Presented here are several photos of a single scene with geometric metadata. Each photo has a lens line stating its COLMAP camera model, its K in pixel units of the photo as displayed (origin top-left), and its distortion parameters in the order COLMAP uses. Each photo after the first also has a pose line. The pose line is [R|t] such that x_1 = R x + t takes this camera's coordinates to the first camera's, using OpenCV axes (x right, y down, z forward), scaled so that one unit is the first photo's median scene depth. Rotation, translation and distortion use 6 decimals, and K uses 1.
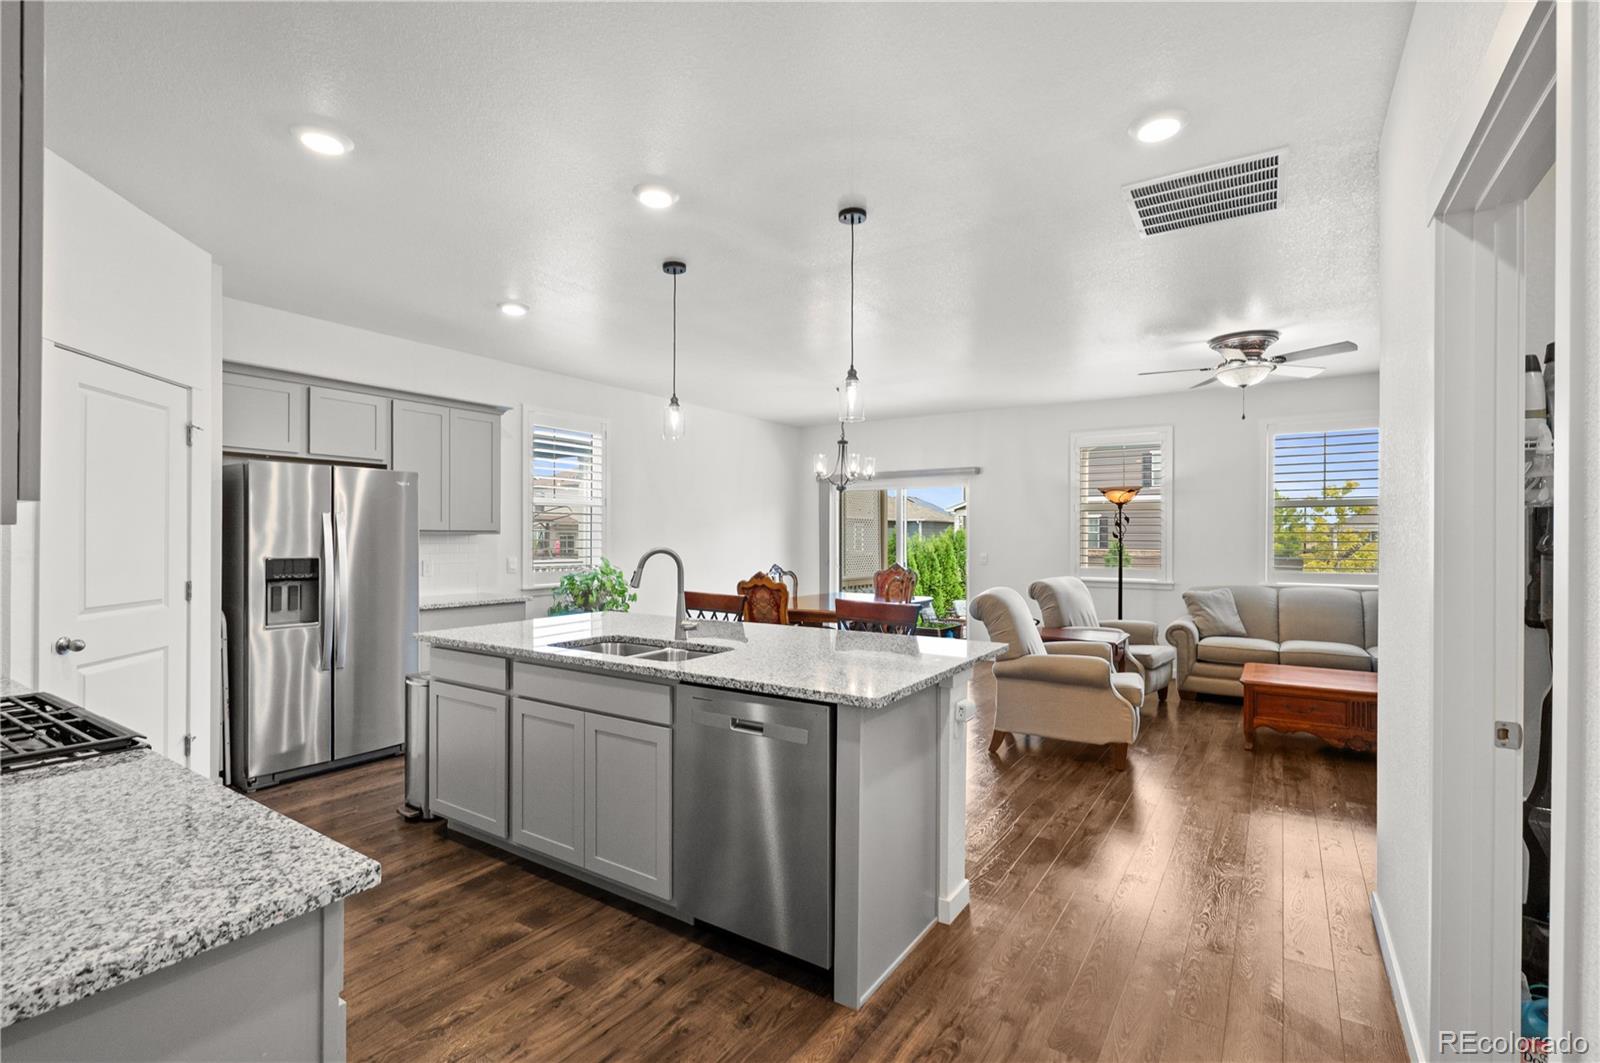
lens RADIAL K [[722.2, 0, 800.0], [0, 722.2, 543.0], [0, 0, 1]] dist [0.000473, -0.000416]
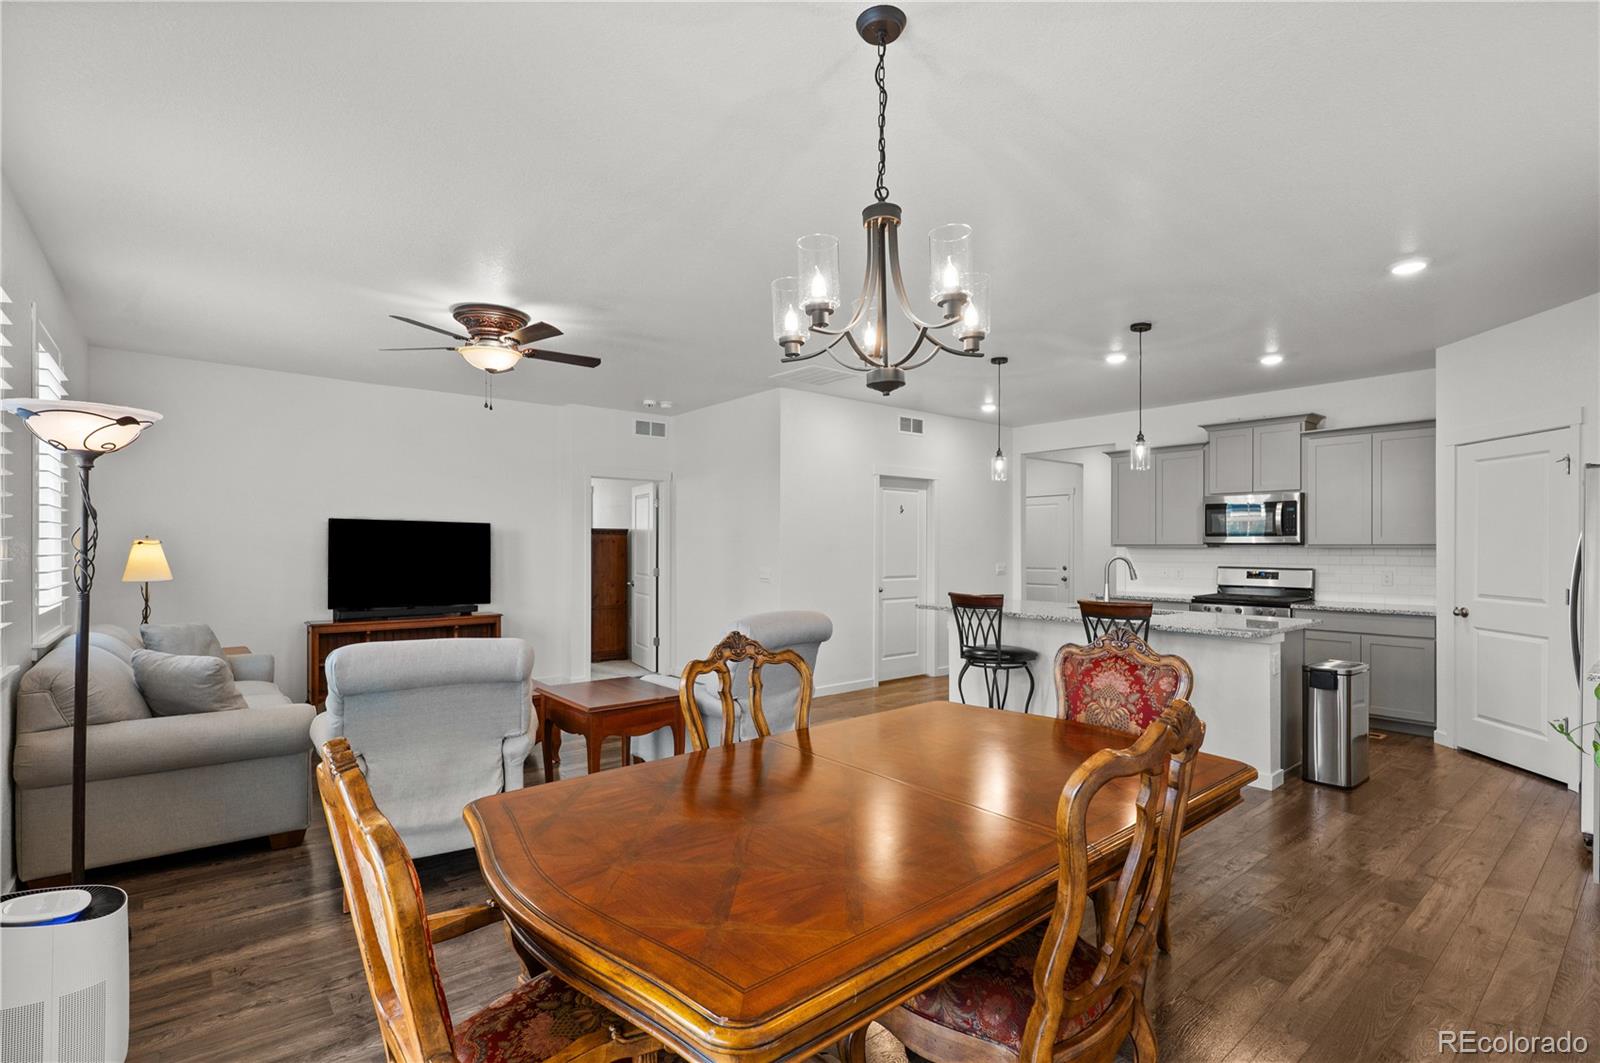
lens RADIAL K [[722.2, 0, 810.1], [0, 722.2, 552.1], [0, 0, 1]] dist [0.000473, -0.000416]
pose [[-0.958618, -0.006913, 0.284610, 0.005248], [-0.001960, 0.999842, 0.017683, -0.017759], [-0.284687, 0.016393, -0.958480, 1.667863]]
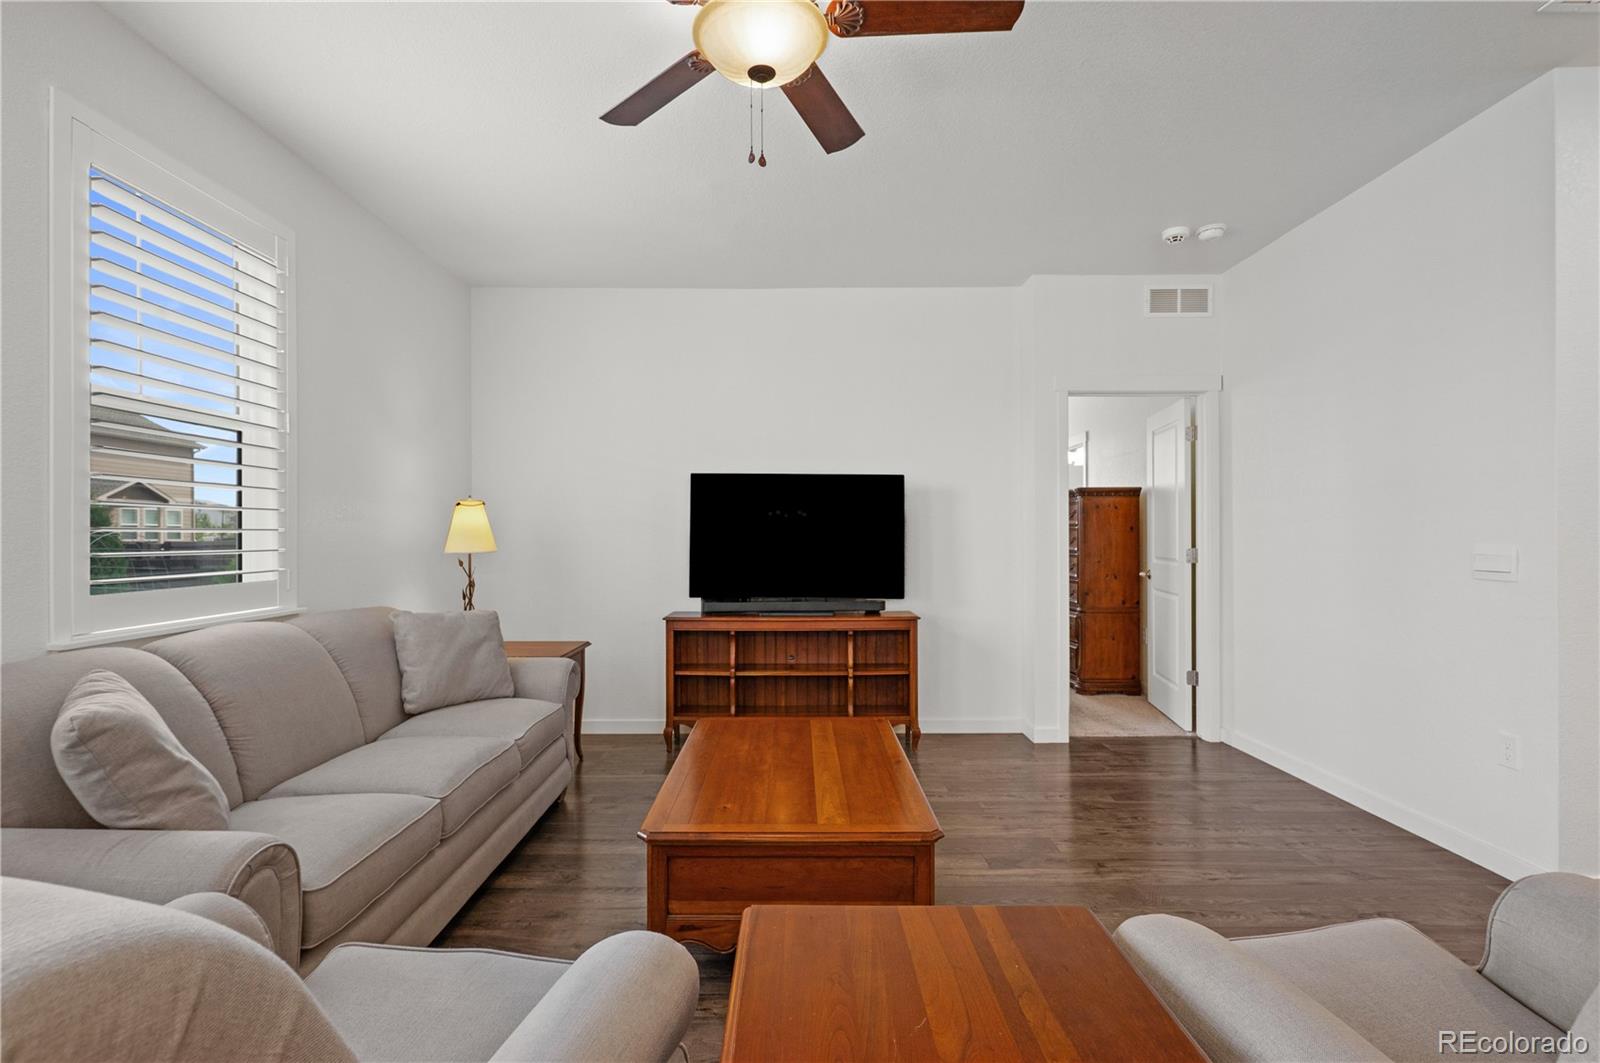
lens RADIAL K [[722.2, 0, 801.0], [0, 722.2, 536.6], [0, 0, 1]] dist [0.000473, -0.000416]
pose [[-0.543556, -0.002867, 0.839368, 0.284553], [0.010764, 0.999888, 0.010386, 0.016022], [-0.839304, 0.014680, -0.543464, 1.149354]]
